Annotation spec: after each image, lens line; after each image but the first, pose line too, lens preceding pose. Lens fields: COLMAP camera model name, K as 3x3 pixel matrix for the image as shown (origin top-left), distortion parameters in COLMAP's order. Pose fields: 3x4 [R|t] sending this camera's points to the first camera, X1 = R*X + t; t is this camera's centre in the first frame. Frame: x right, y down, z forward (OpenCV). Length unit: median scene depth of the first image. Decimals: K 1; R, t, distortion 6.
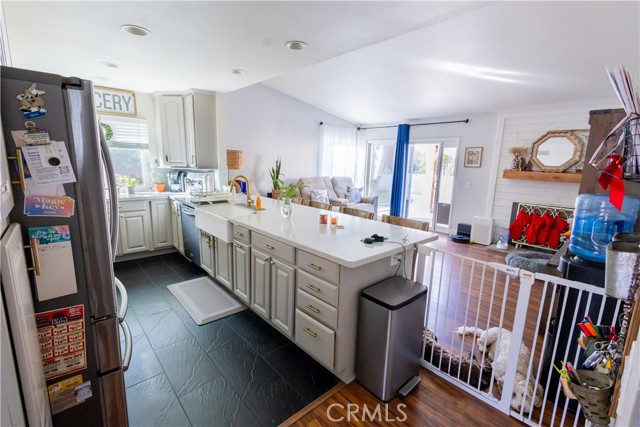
lens RADIAL K [[292.9, 0, 320.2], [0, 292.9, 213.9], [0, 0, 1]] dist [0.010403, -0.001726]
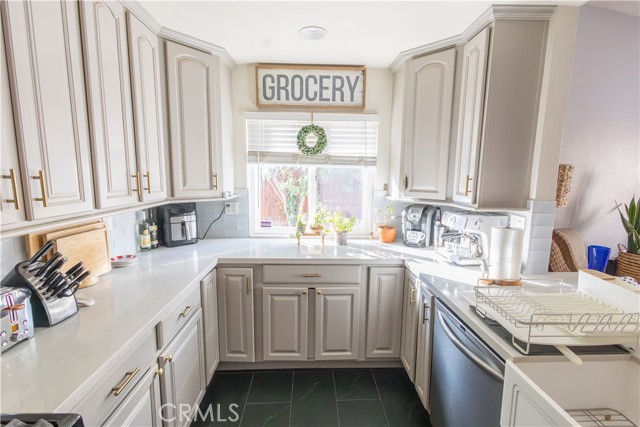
lens RADIAL K [[292.9, 0, 320.3], [0, 292.9, 213.1], [0, 0, 1]] dist [0.010403, -0.001726]
pose [[0.771685, 0.069983, -0.632143, -0.318296], [-0.110690, 0.993537, -0.025133, -0.108907], [0.626299, 0.089367, 0.774444, 0.528288]]
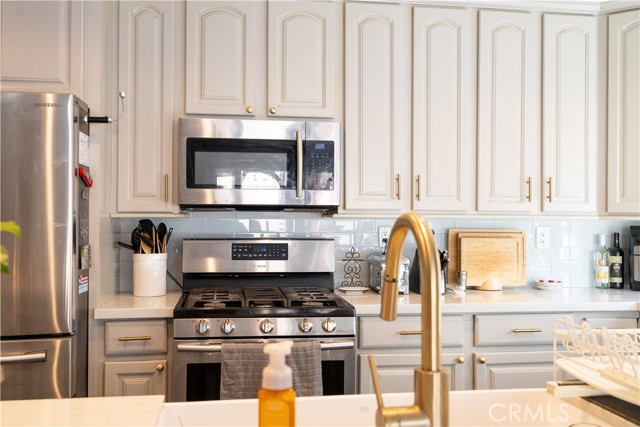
lens RADIAL K [[639.8, 0, 322.7], [0, 639.8, 212.0], [0, 0, 1]] dist [0.018276, 0.000000]
pose [[-0.553865, -0.037468, -0.831763, 0.012703], [-0.173102, 0.982340, 0.071016, -0.115566], [0.814413, 0.183313, -0.550570, 0.877702]]
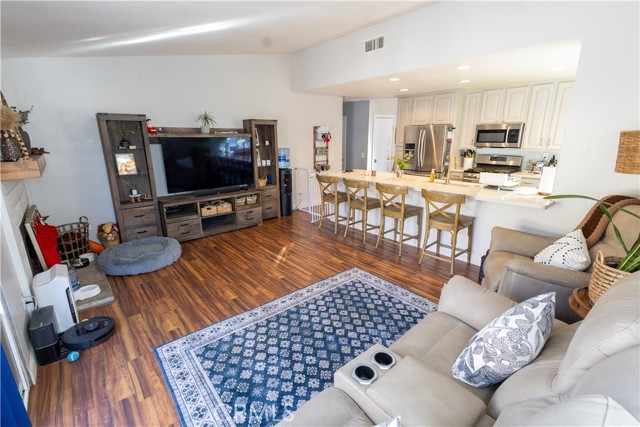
lens RADIAL K [[292.9, 0, 317.7], [0, 292.9, 210.6], [0, 0, 1]] dist [0.010403, -0.001726]
pose [[-0.999555, -0.025793, 0.014958, 0.200686], [-0.017035, 0.905755, 0.423459, -0.328198], [-0.024471, 0.423016, -0.905792, 1.689000]]
